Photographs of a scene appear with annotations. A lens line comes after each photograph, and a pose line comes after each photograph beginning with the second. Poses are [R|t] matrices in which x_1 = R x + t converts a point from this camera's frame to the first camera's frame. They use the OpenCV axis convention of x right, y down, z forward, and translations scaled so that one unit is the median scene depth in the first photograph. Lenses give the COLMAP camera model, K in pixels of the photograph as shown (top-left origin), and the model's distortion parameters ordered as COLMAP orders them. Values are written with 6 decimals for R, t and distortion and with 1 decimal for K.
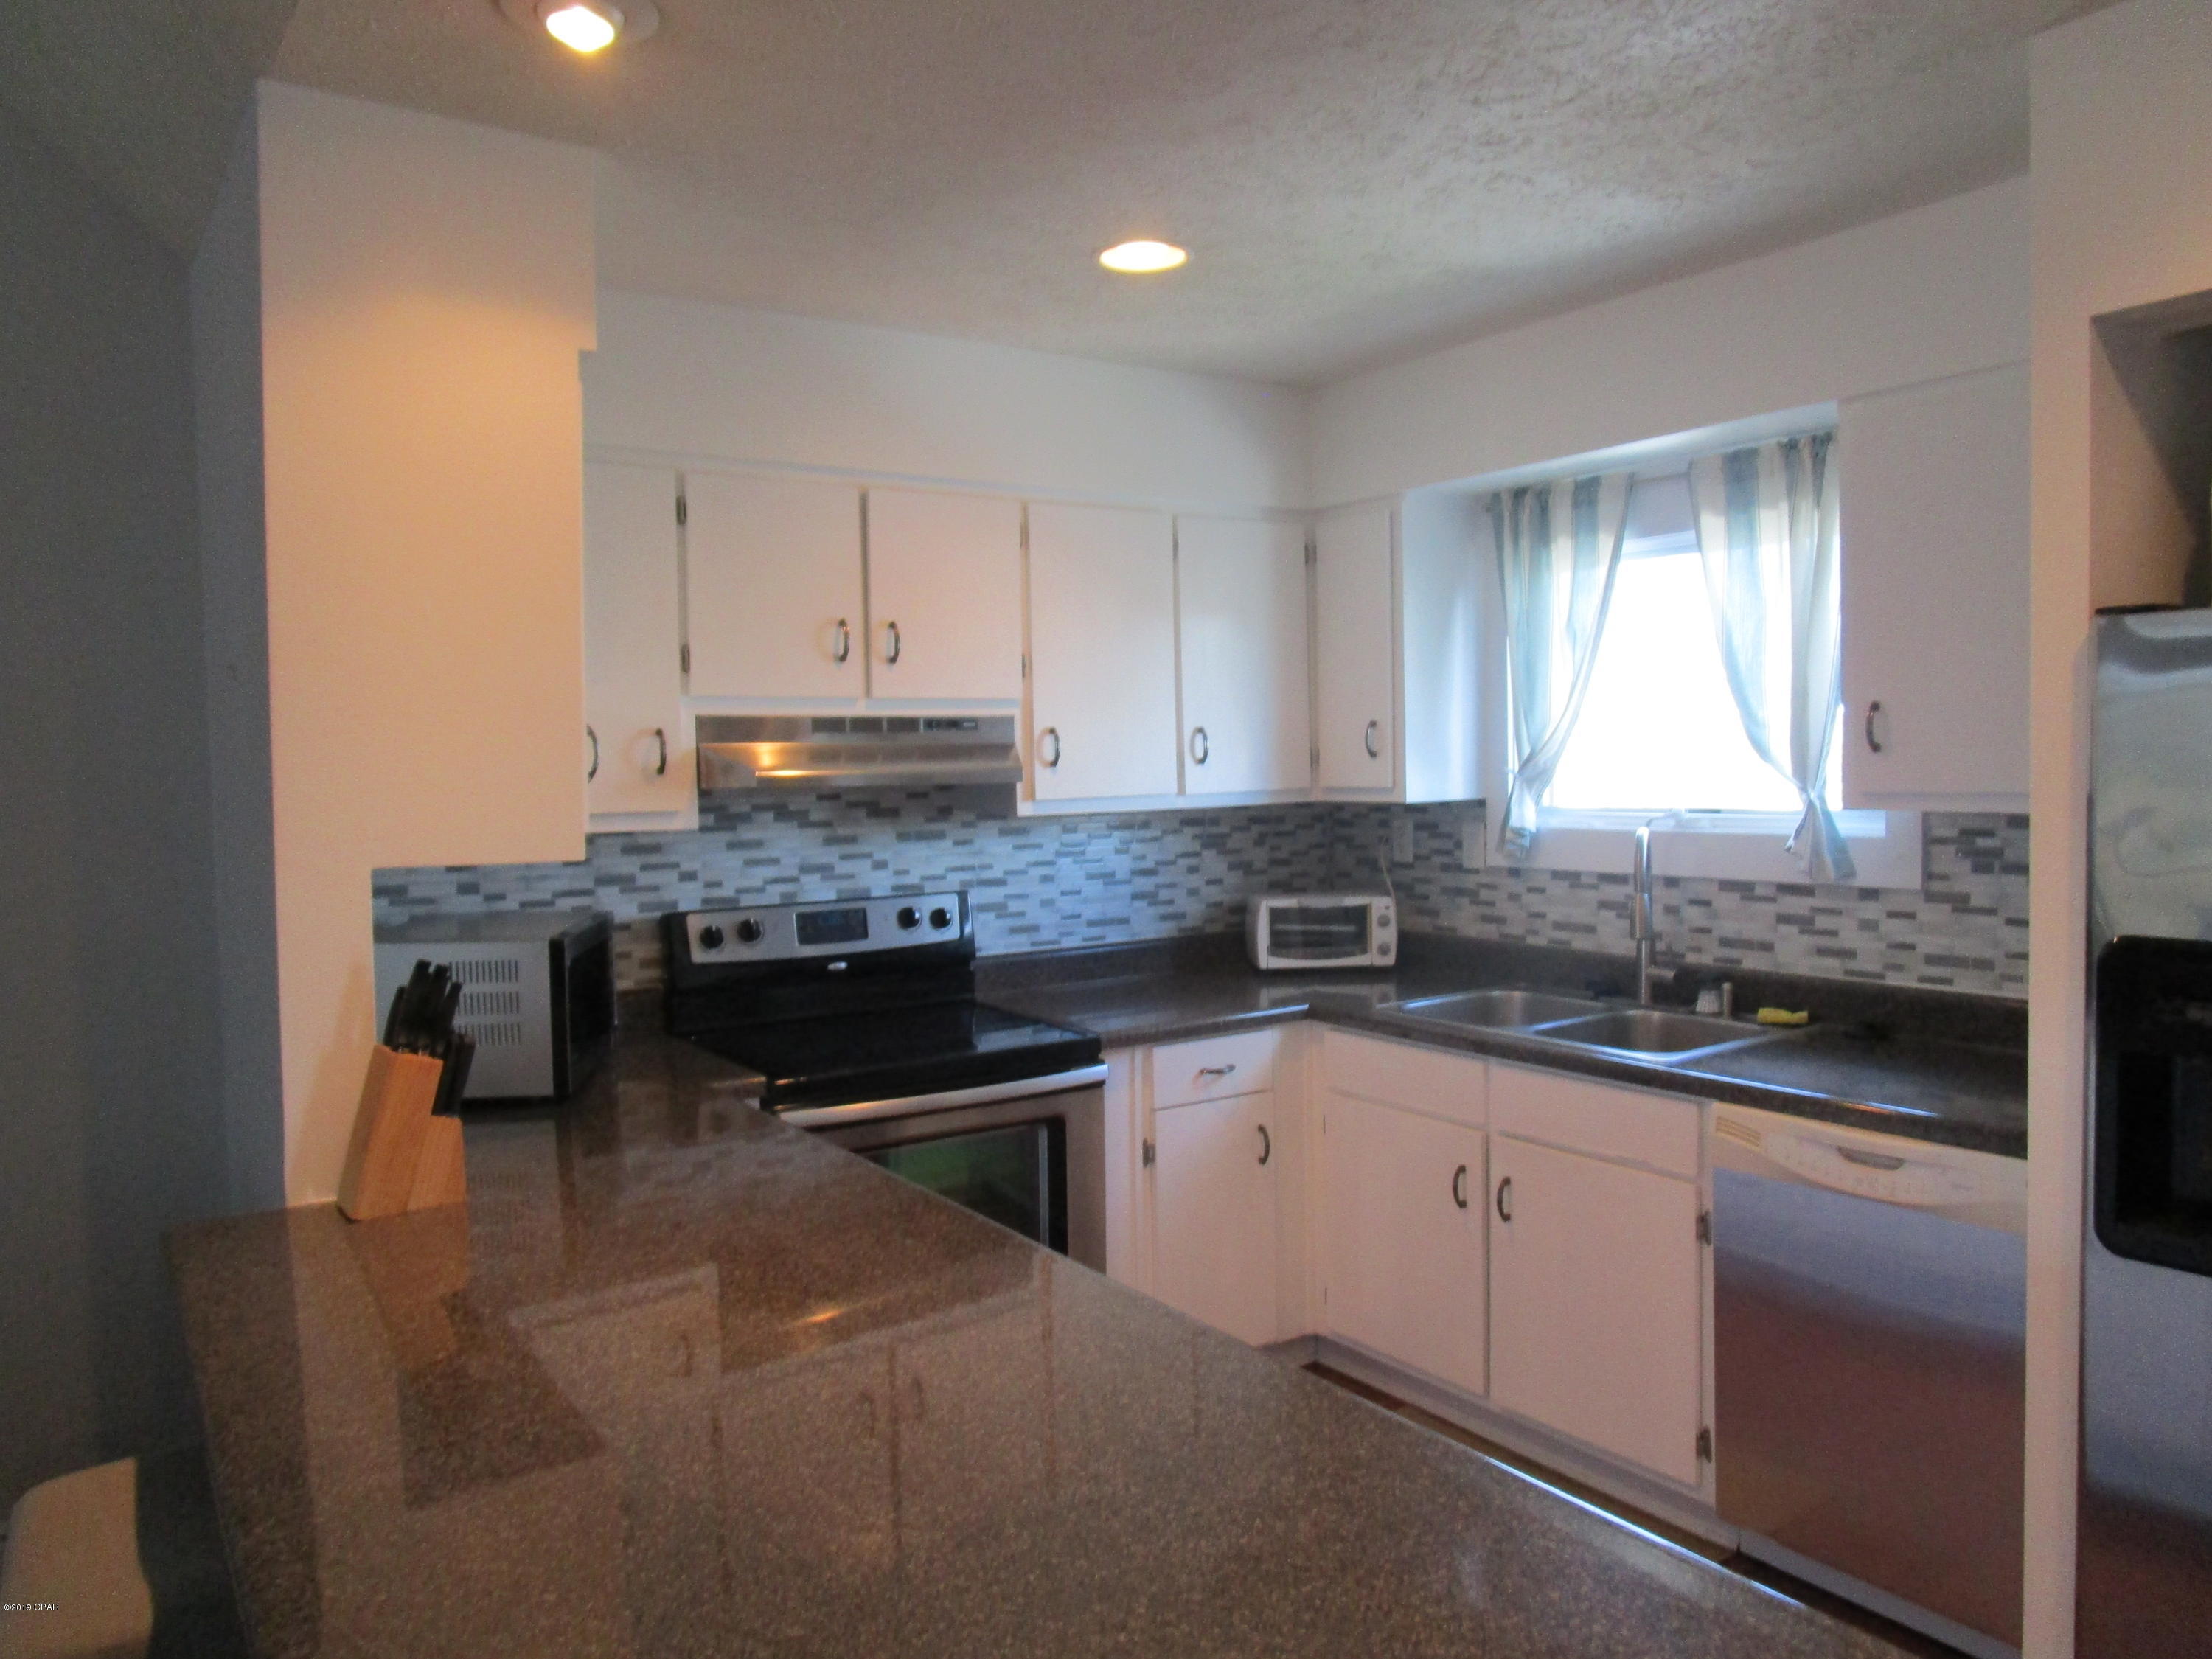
lens RADIAL K [[1566.8, 0, 1104.3], [0, 1566.8, 839.2], [0, 0, 1]] dist [-0.022834, 0.006274]
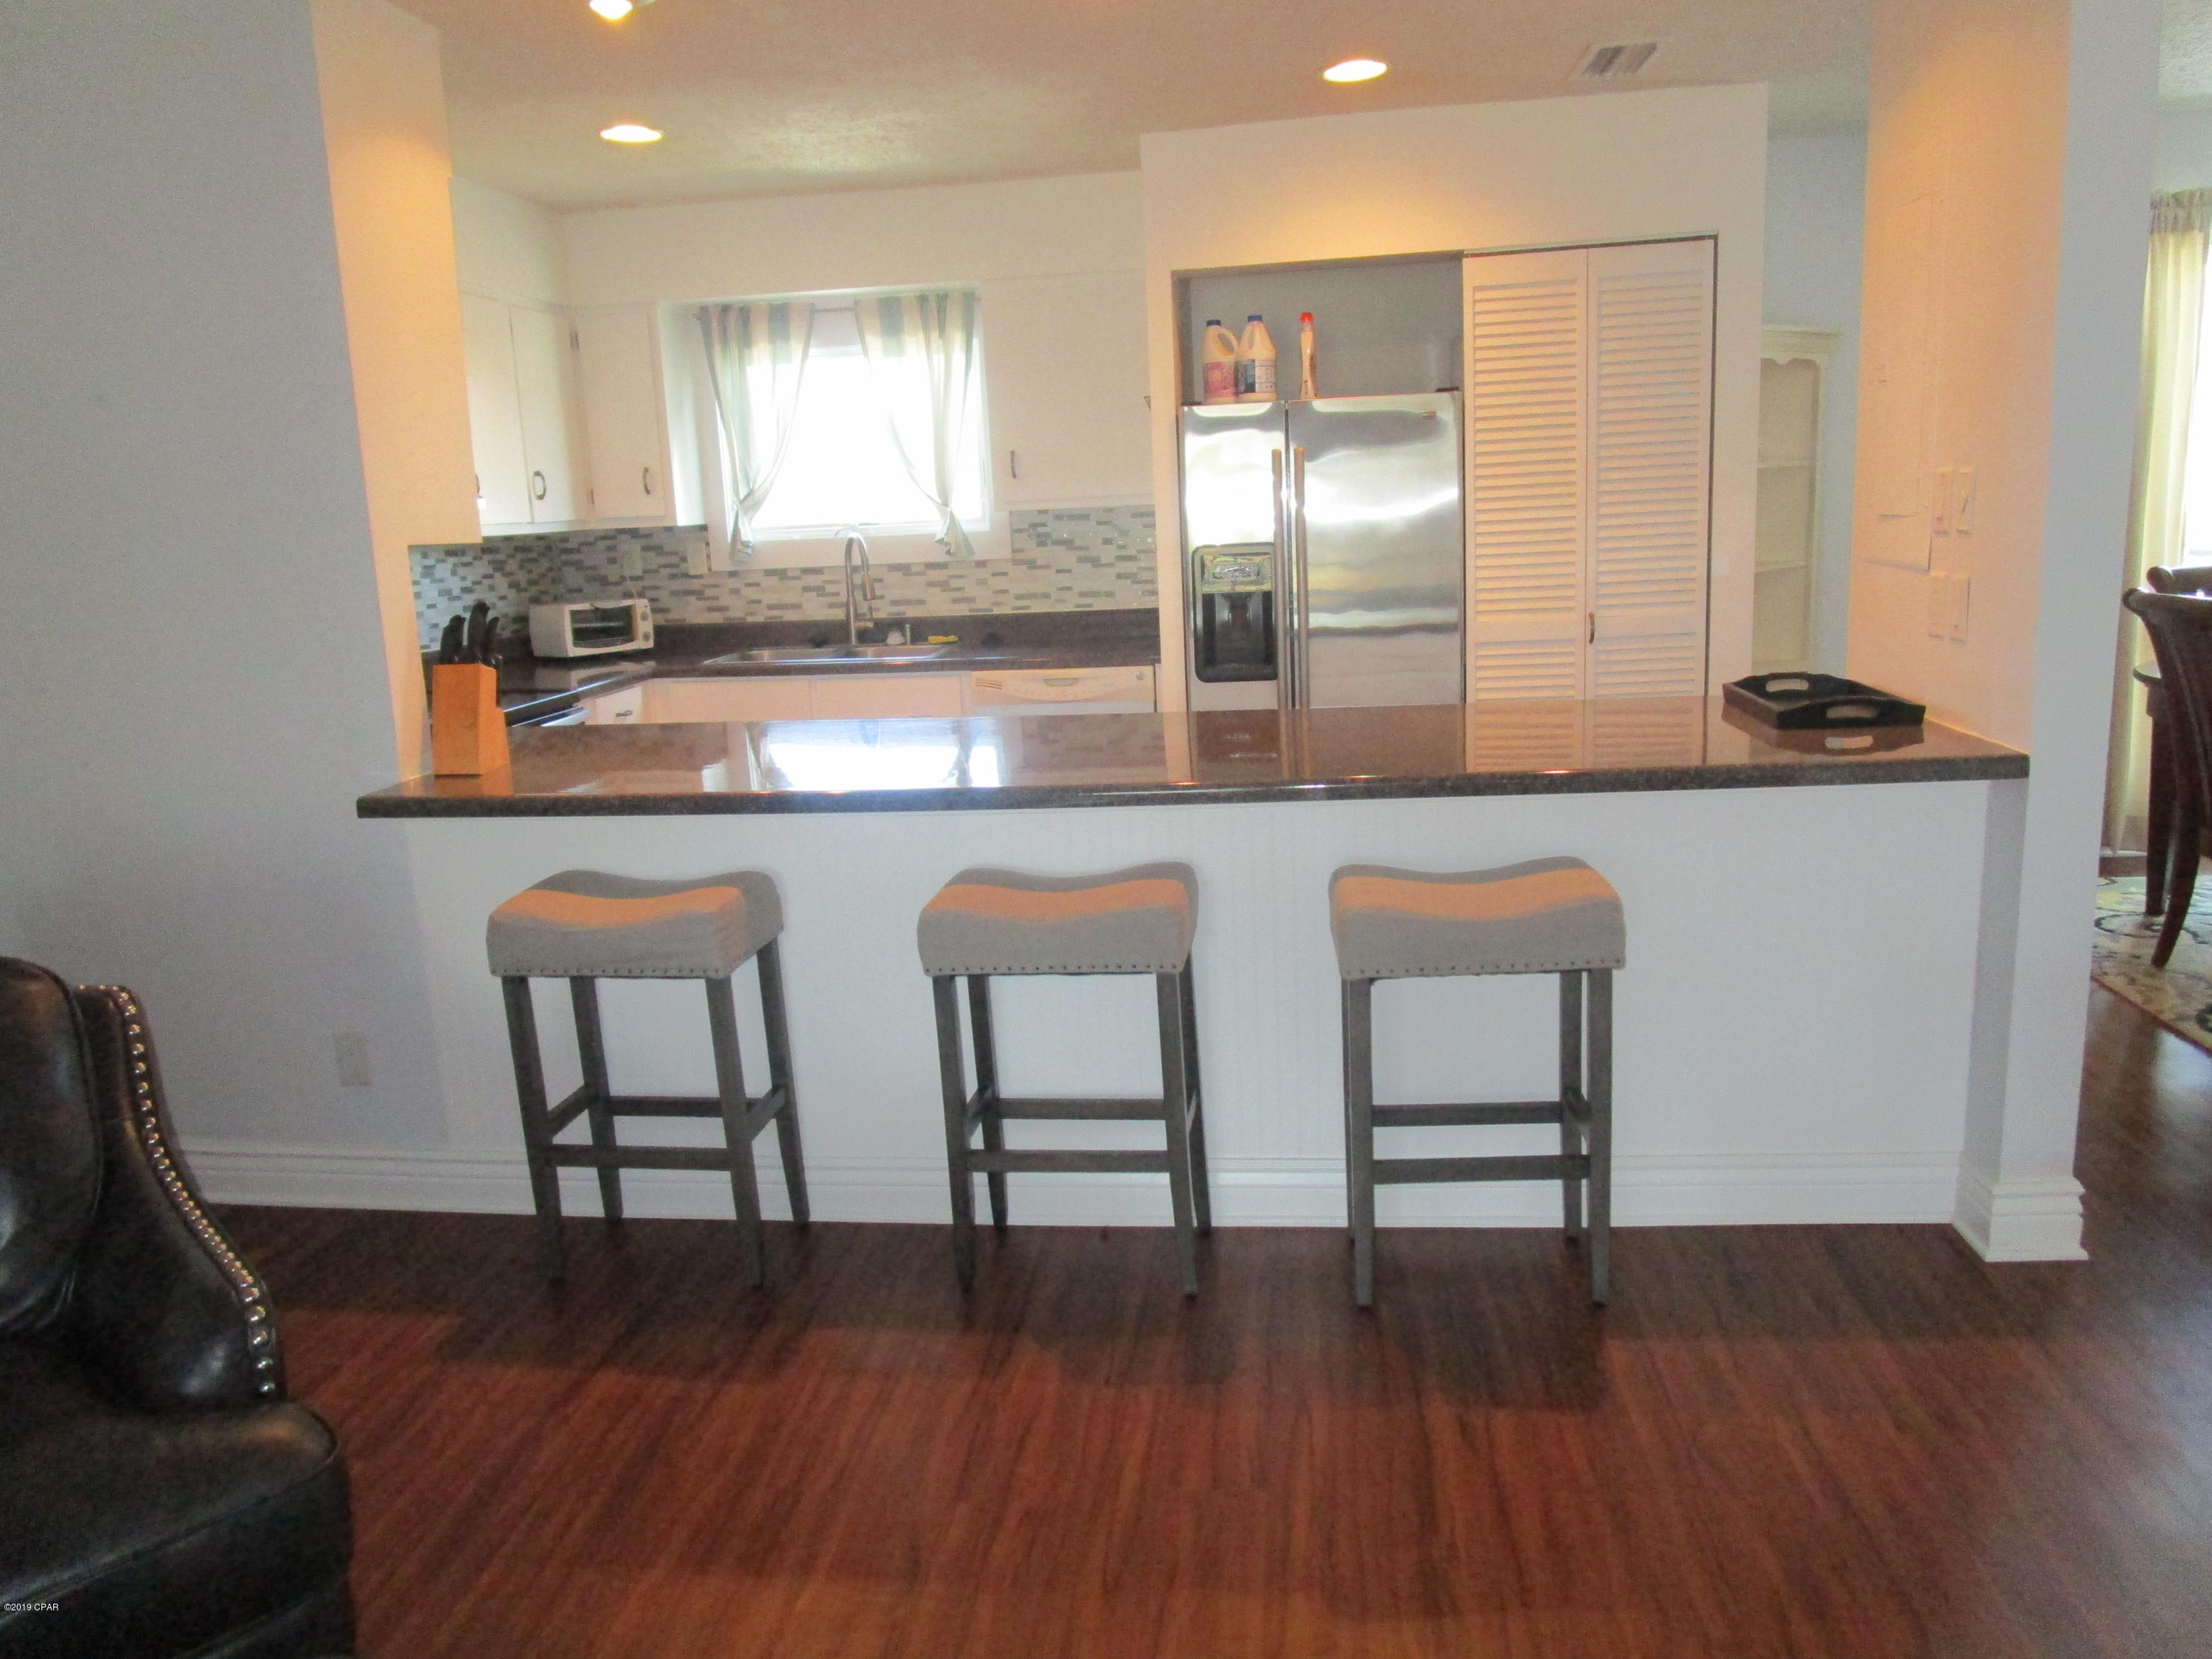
lens RADIAL K [[1566.8, 0, 1103.6], [0, 1566.8, 829.5], [0, 0, 1]] dist [-0.022834, 0.006274]
pose [[0.664136, -0.159619, 0.730373, -0.660268], [0.066870, 0.985709, 0.154616, 0.057579], [-0.744615, -0.053846, 0.665318, -0.262952]]
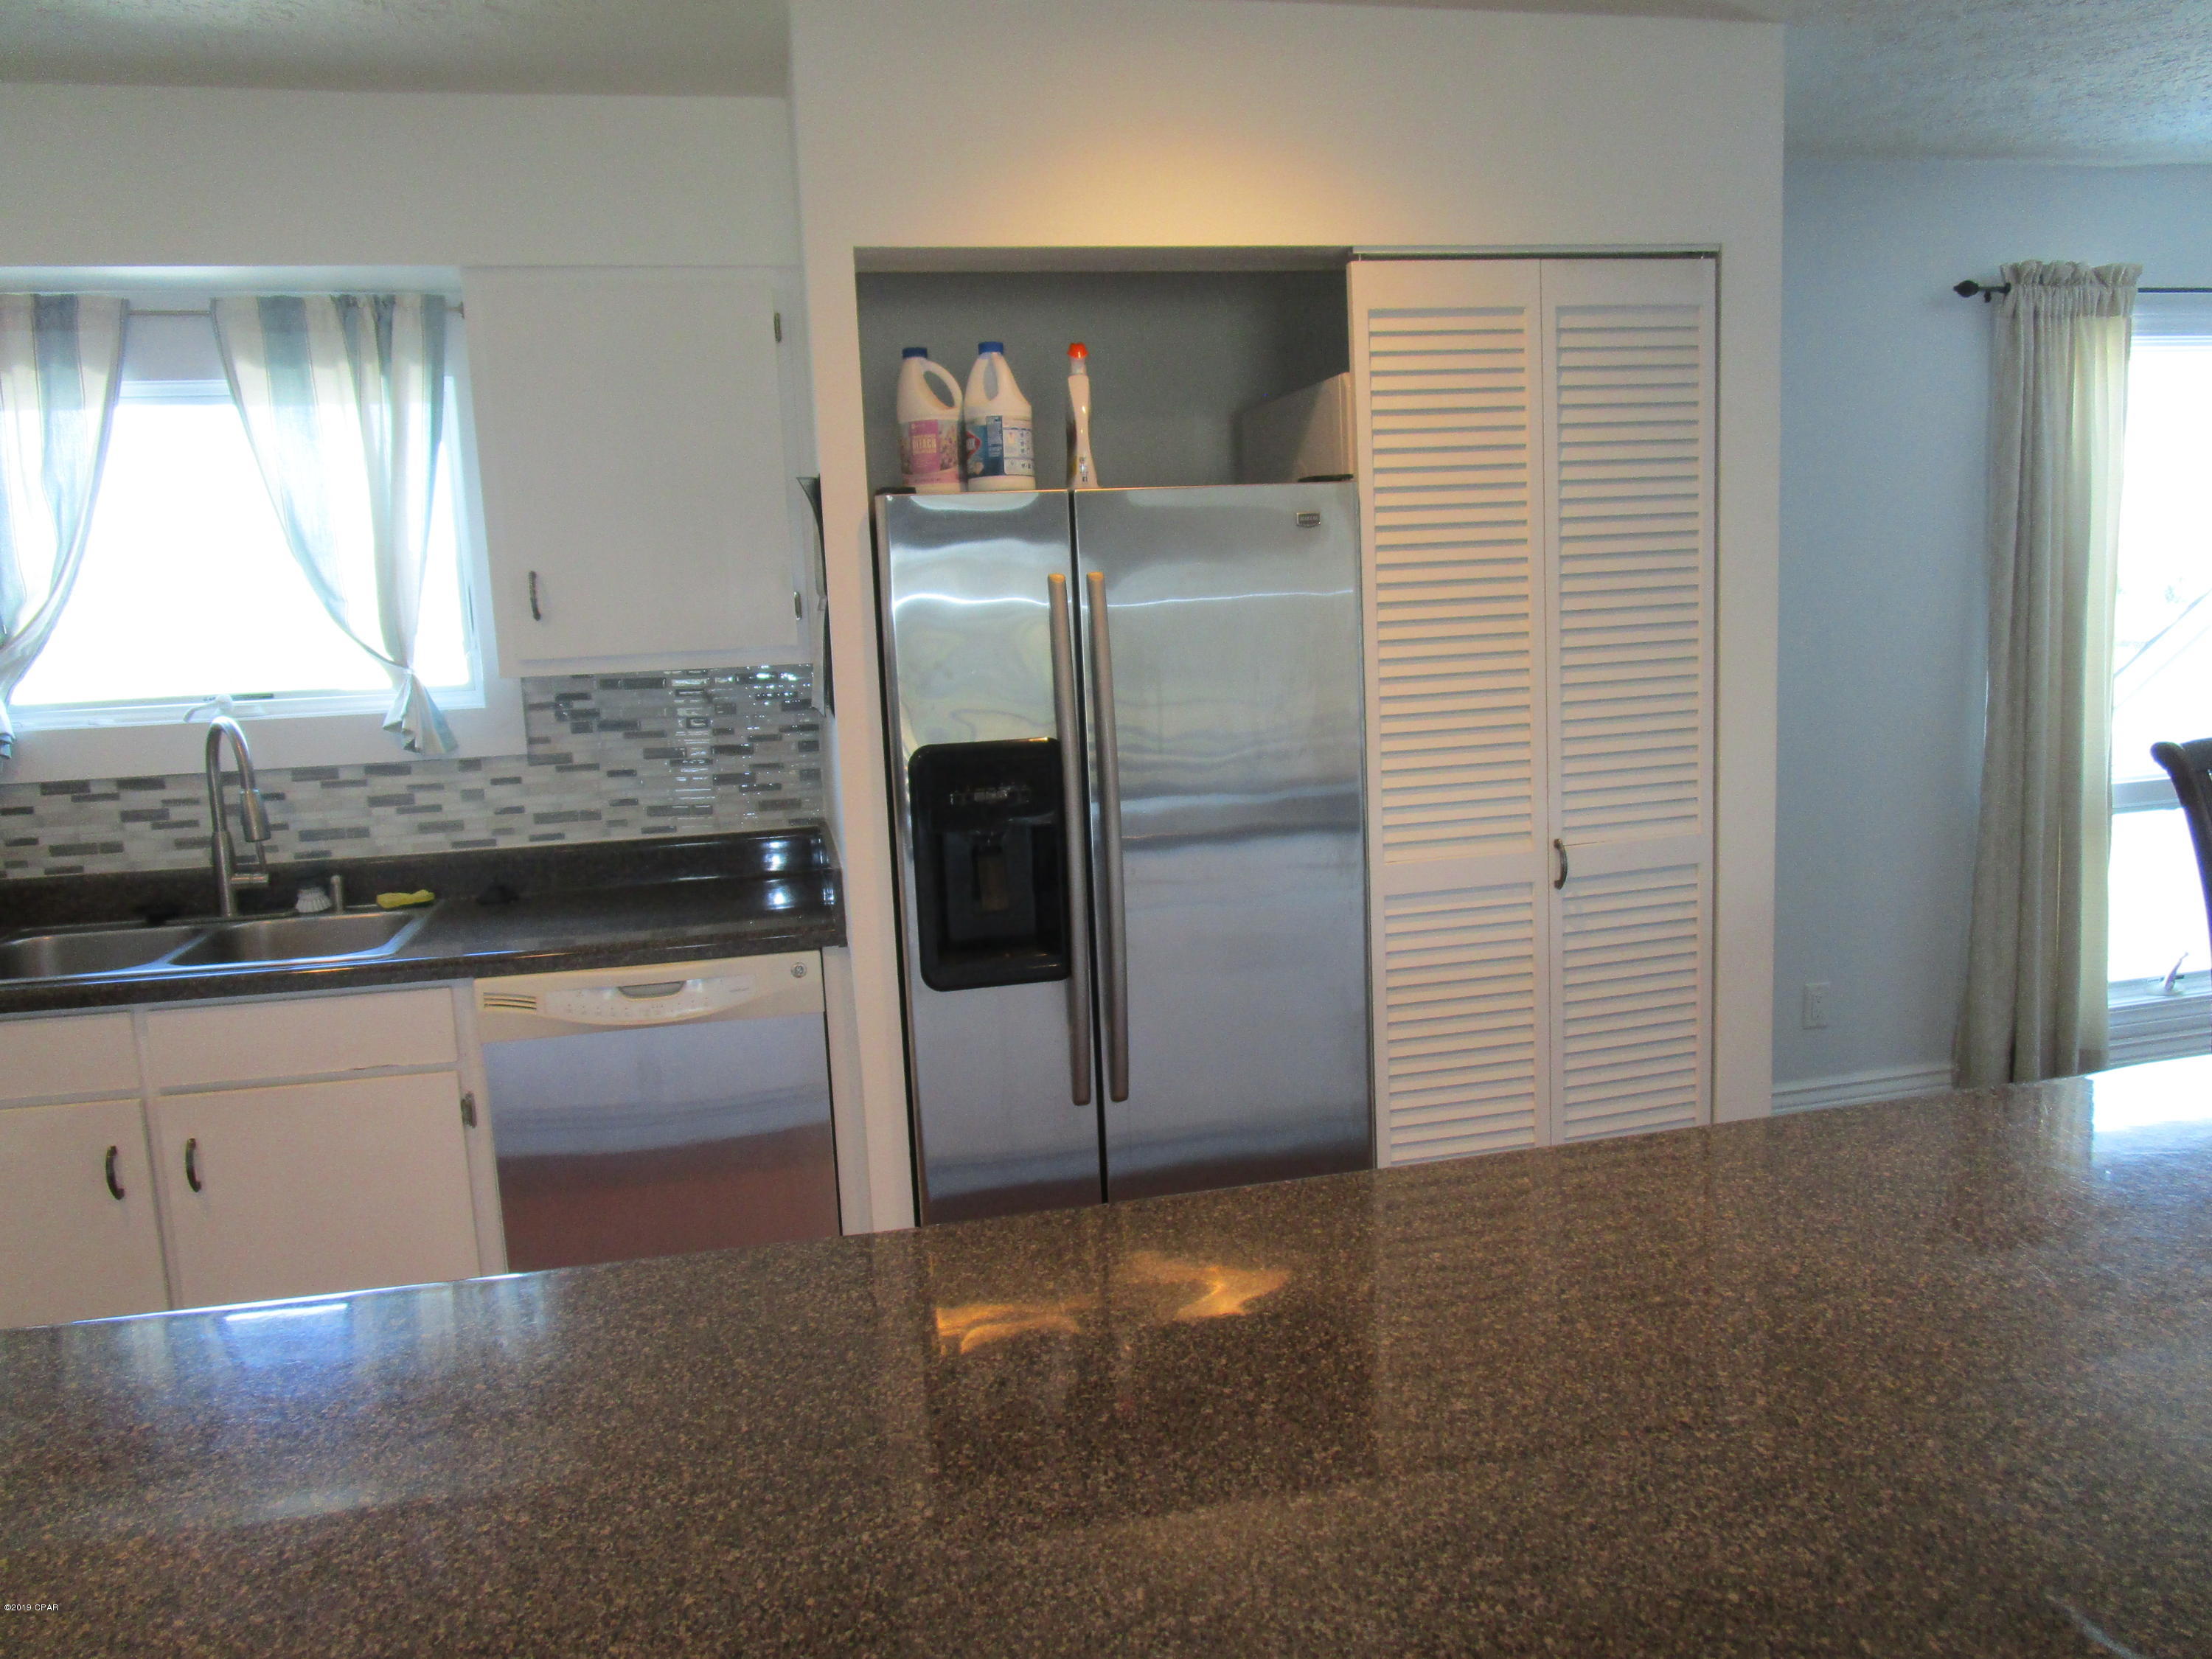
lens RADIAL K [[1566.8, 0, 1103.1], [0, 1566.8, 834.1], [0, 0, 1]] dist [-0.022834, 0.006274]
pose [[0.370971, -0.125993, 0.920058, -0.263305], [0.078296, 0.991469, 0.104203, 0.005302], [-0.925338, 0.033381, 0.377671, 0.197802]]
